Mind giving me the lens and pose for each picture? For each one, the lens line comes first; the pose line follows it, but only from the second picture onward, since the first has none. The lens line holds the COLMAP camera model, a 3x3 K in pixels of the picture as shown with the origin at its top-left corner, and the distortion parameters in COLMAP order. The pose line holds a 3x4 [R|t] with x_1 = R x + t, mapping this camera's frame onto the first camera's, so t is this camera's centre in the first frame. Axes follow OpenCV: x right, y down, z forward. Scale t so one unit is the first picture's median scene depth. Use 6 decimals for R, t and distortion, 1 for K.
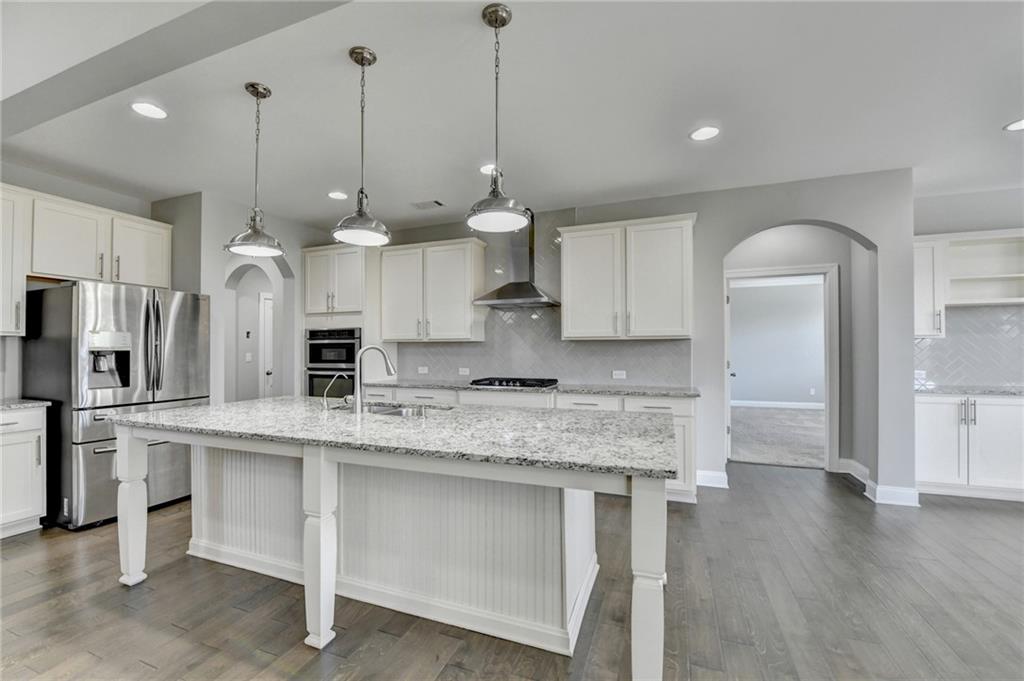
lens RADIAL K [[424.5, 0, 487.7], [0, 424.5, 345.6], [0, 0, 1]] dist [-0.016665, -0.000124]
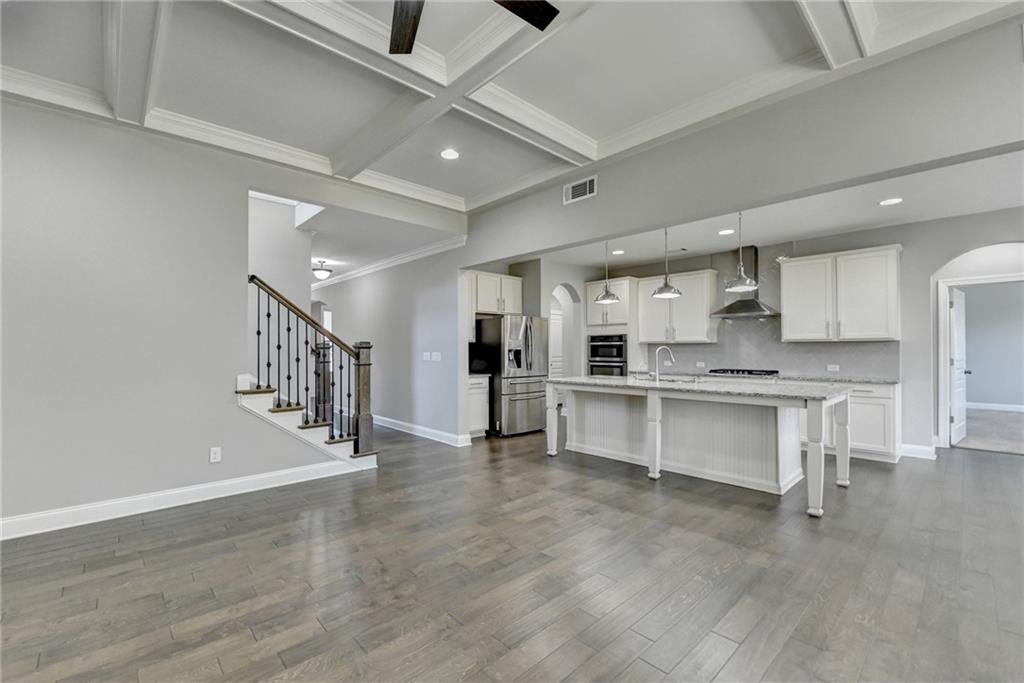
lens RADIAL K [[428.9, 0, 510.7], [0, 428.9, 345.4], [0, 0, 1]] dist [-0.015799, -0.000399]
pose [[0.917040, -0.002590, -0.398788, -0.083323], [0.003534, 0.999992, 0.001631, -0.007516], [0.398781, -0.002905, 0.917042, -0.642649]]
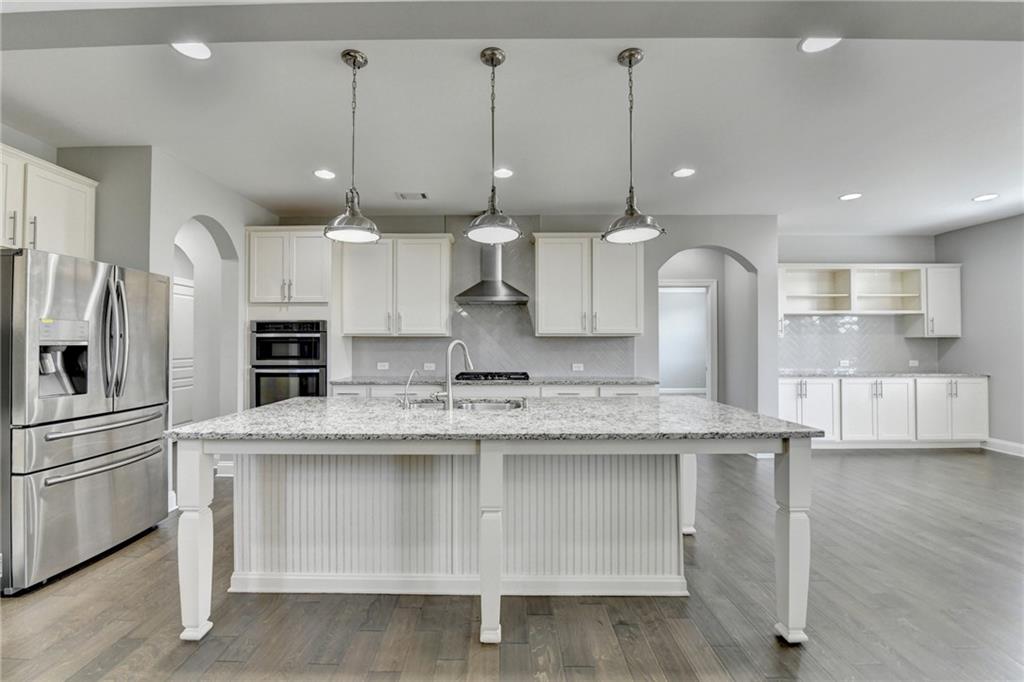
lens RADIAL K [[425.6, 0, 492.3], [0, 425.6, 338.3], [0, 0, 1]] dist [-0.017277, -0.000427]
pose [[0.932424, 0.007733, 0.361283, -0.343051], [-0.005759, 0.999962, -0.006540, -0.000276], [-0.361320, 0.004018, 0.932433, 0.025949]]
